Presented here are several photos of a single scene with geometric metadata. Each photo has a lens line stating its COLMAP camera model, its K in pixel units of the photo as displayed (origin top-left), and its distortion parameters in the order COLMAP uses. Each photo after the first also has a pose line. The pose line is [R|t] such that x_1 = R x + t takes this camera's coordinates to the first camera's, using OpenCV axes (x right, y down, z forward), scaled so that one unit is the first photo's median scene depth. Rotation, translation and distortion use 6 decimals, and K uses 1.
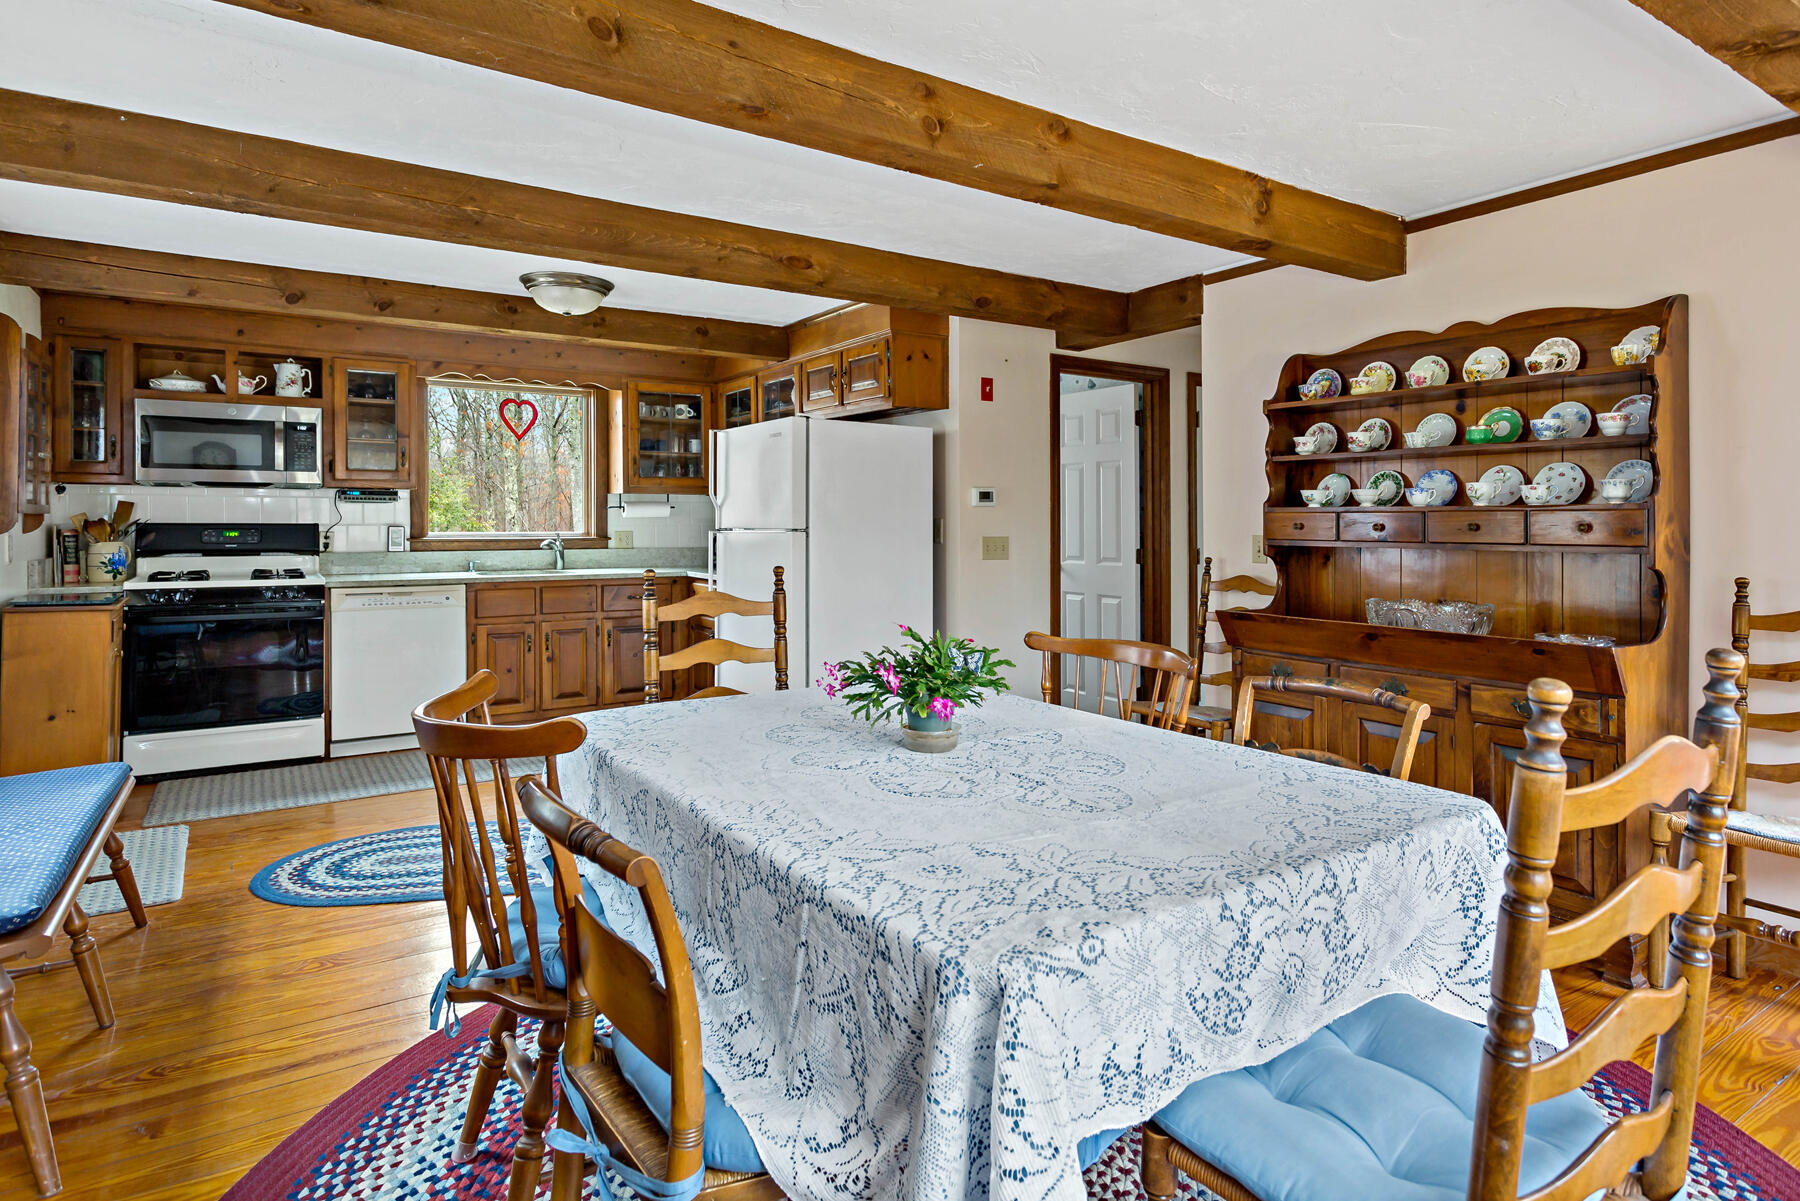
lens RADIAL K [[1010.2, 0, 899.1], [0, 1010.2, 519.8], [0, 0, 1]] dist [0.000203, 0.000227]
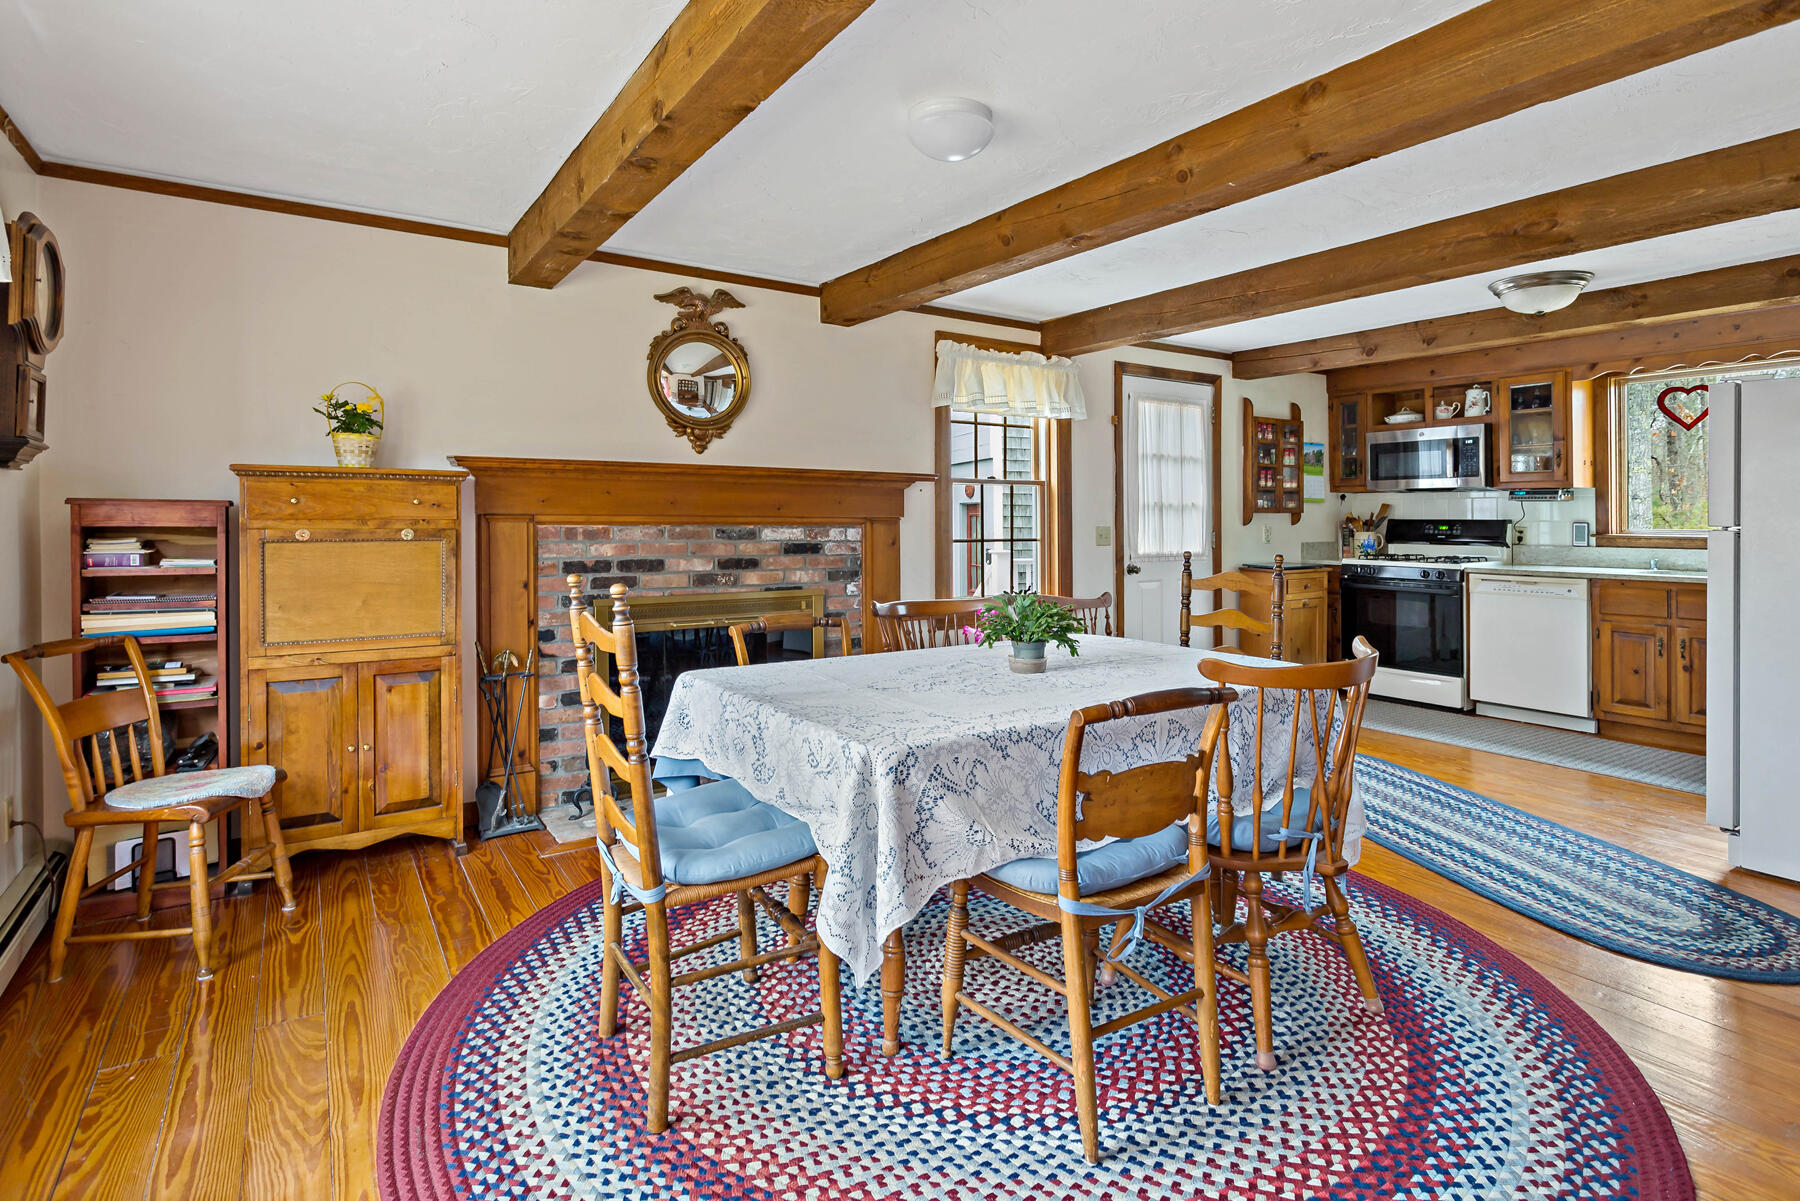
lens RADIAL K [[915.8, 0, 910.0], [0, 915.8, 528.3], [0, 0, 1]] dist [-0.004214, -0.000361]
pose [[-0.002062, 0.009811, -0.999950, 0.506216], [0.001585, 0.999951, 0.009807, 0.001997], [0.999997, -0.001564, -0.002077, 0.317254]]
